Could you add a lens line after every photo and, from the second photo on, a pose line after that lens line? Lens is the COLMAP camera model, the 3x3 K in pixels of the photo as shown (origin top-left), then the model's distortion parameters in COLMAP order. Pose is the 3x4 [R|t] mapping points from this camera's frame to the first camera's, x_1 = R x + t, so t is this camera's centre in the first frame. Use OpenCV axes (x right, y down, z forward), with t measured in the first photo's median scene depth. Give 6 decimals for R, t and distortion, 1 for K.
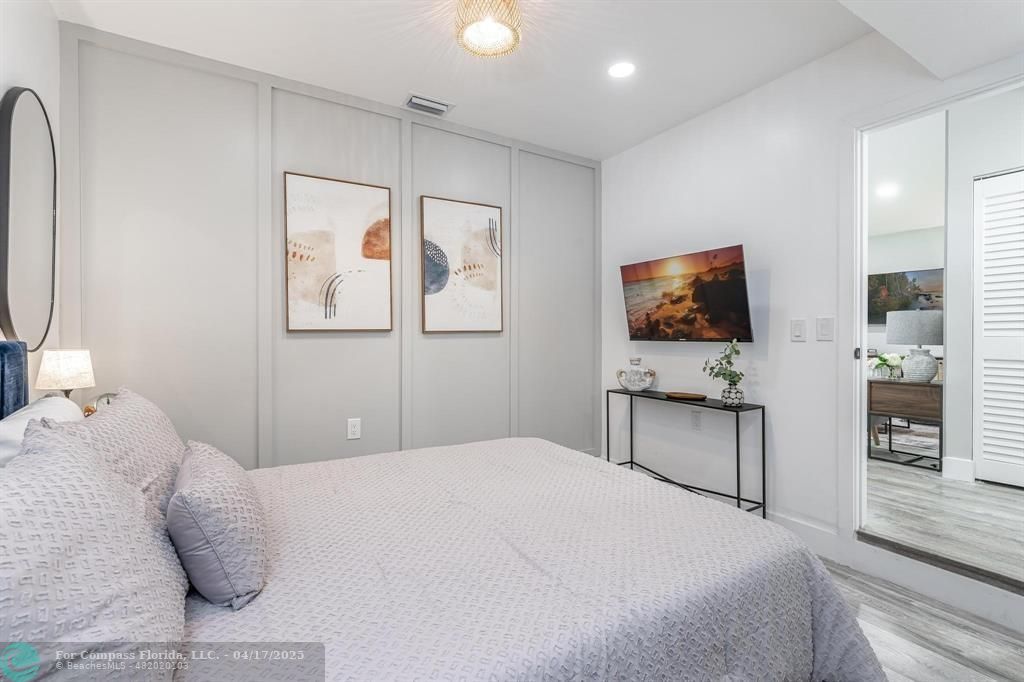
lens RADIAL K [[462.0, 0, 516.3], [0, 462.0, 344.3], [0, 0, 1]] dist [0.000275, -0.000435]
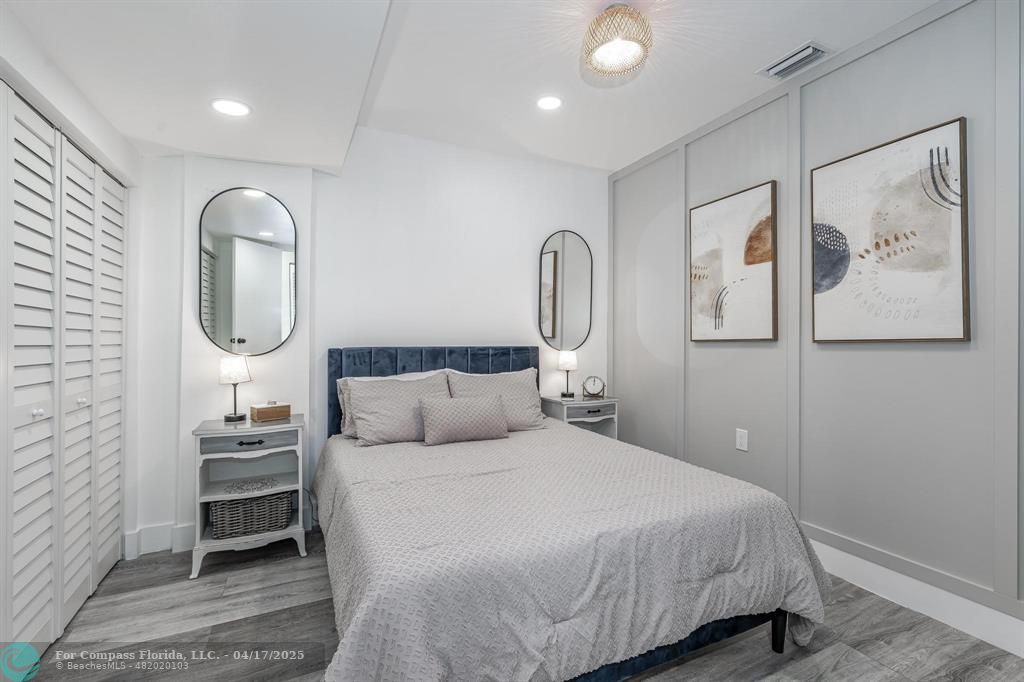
lens RADIAL K [[462.0, 0, 511.8], [0, 462.0, 338.5], [0, 0, 1]] dist [0.000275, -0.000435]
pose [[-0.106354, -0.007127, -0.994303, 0.637163], [-0.015953, 0.999858, -0.005460, -0.018988], [0.994200, 0.015281, -0.106452, 0.572774]]
